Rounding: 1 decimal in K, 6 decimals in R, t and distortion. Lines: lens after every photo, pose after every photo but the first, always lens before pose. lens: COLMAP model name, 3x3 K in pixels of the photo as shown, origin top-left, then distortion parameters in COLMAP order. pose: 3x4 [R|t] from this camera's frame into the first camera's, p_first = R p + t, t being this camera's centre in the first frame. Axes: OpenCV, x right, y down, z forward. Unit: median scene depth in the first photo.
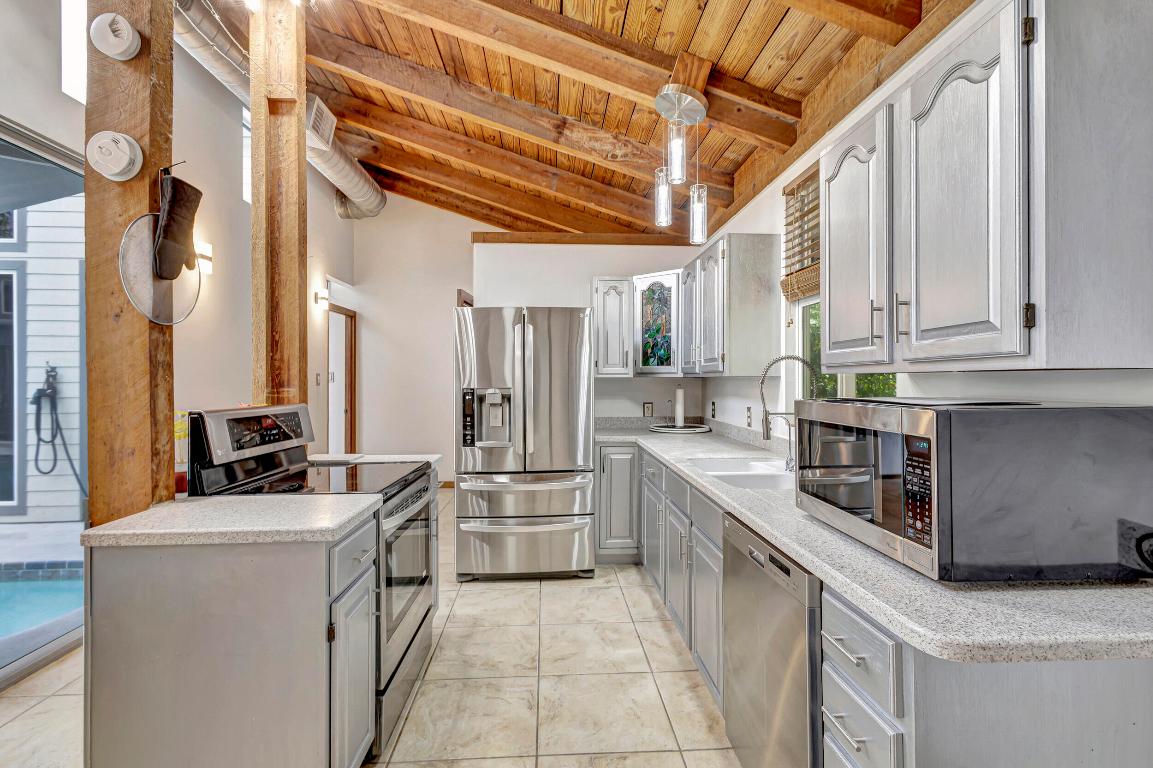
lens RADIAL K [[528.3, 0, 590.4], [0, 528.3, 380.0], [0, 0, 1]] dist [0.007683, -0.000385]
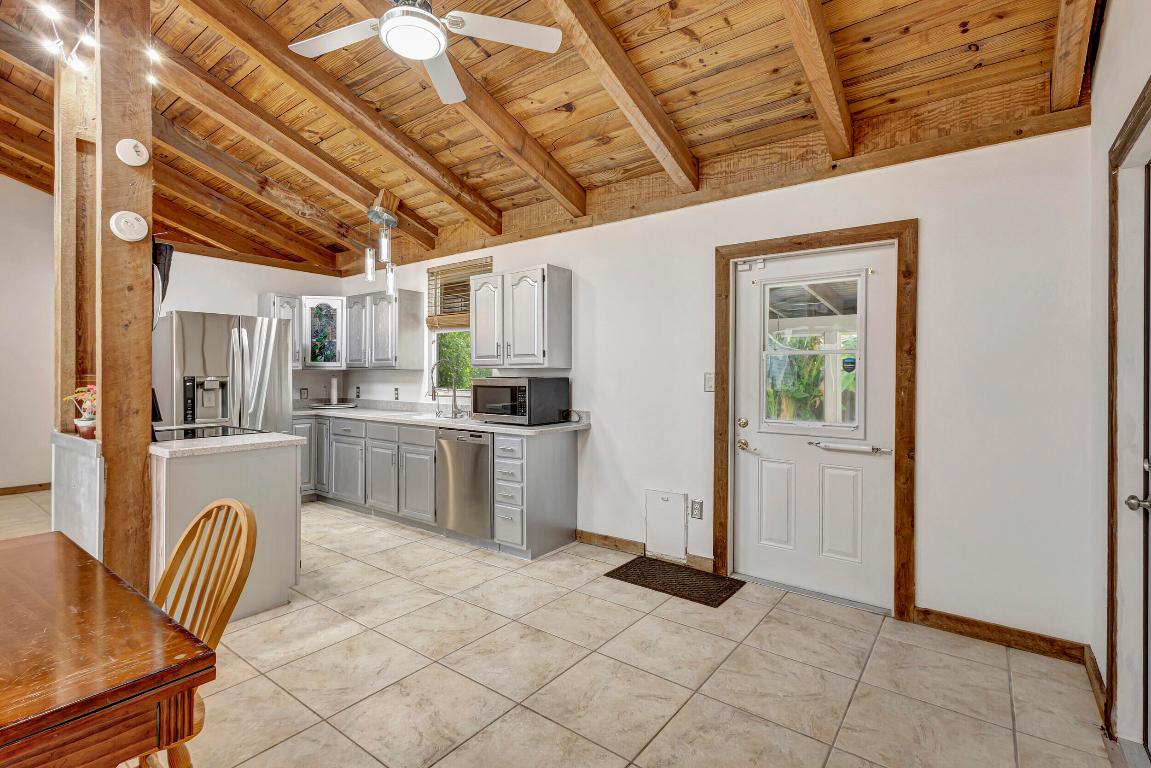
lens RADIAL K [[527.4, 0, 589.4], [0, 527.4, 380.0], [0, 0, 1]] dist [0.007683, -0.000385]
pose [[0.628038, -0.003421, 0.778175, -0.753175], [-0.002146, 0.999979, 0.006128, 0.017163], [-0.778180, -0.005519, 0.628017, -0.641070]]
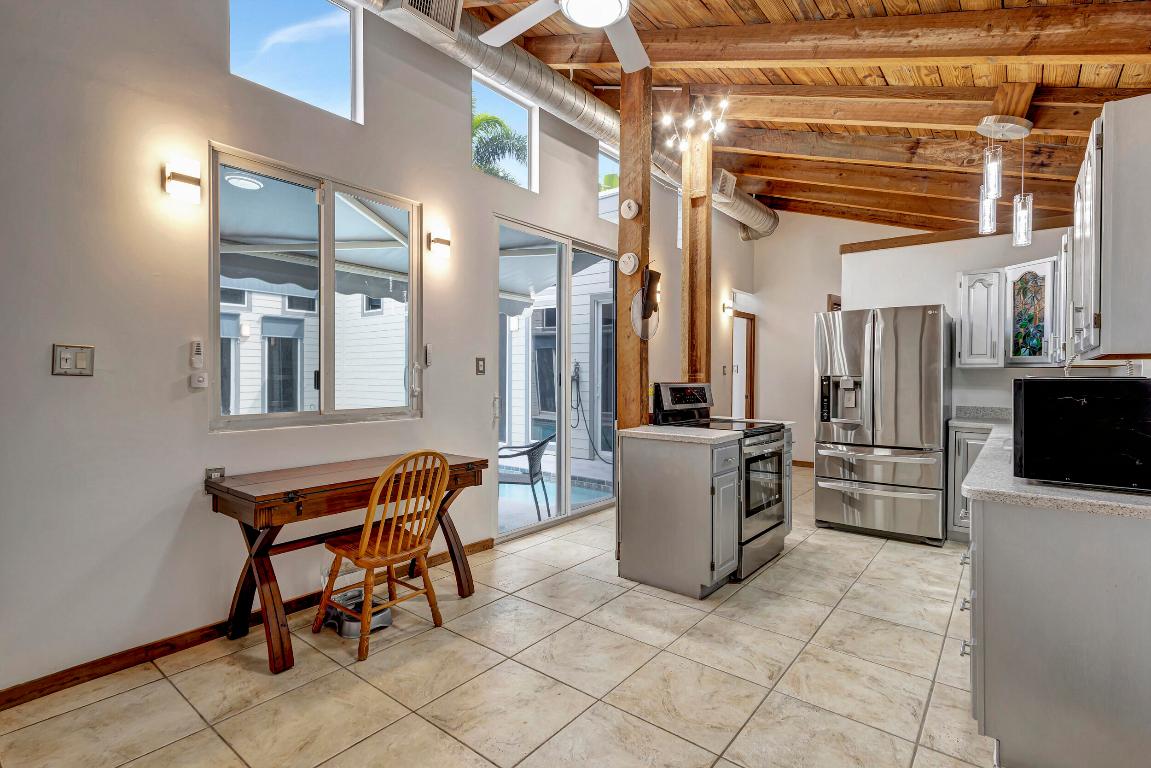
lens RADIAL K [[578.4, 0, 581.7], [0, 578.4, 381.1], [0, 0, 1]] dist [0.003319, 0.000033]
pose [[0.738581, 0.013250, -0.674035, 0.338418], [-0.006895, 0.999903, 0.012101, 0.019252], [0.674130, -0.004290, 0.738601, -0.525125]]
